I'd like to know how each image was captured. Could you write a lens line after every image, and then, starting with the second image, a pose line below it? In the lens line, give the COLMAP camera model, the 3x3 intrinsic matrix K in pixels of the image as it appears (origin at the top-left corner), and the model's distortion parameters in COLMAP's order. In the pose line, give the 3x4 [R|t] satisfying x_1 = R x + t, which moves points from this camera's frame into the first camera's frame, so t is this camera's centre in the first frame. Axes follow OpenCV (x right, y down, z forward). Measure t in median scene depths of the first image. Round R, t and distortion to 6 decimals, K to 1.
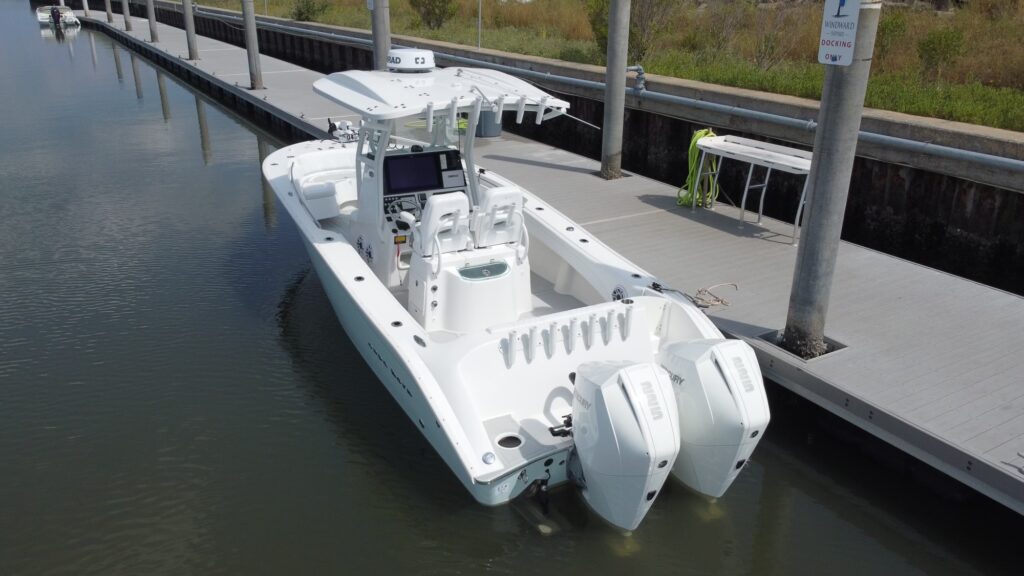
lens RADIAL K [[782.3, 0, 506.9], [0, 782.3, 288.9], [0, 0, 1]] dist [-0.013132, -0.009558]
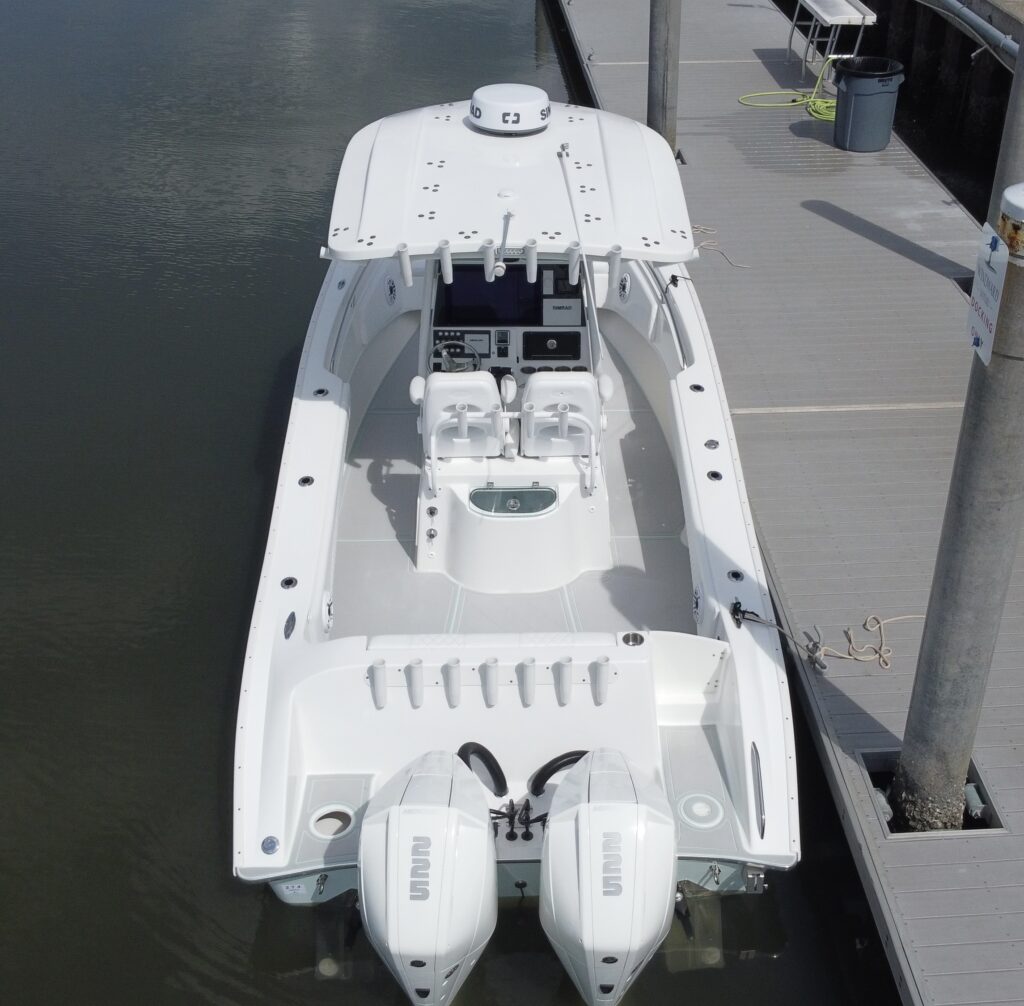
lens RADIAL K [[1347.8, 0, 516.9], [0, 1347.8, 504.1], [0, 0, 1]] dist [-0.035392, 0.000000]
pose [[0.893127, 0.232296, -0.385178, 0.375638], [-0.160396, 0.964506, 0.209767, -0.238630], [0.420234, -0.125568, 0.898686, 0.052187]]
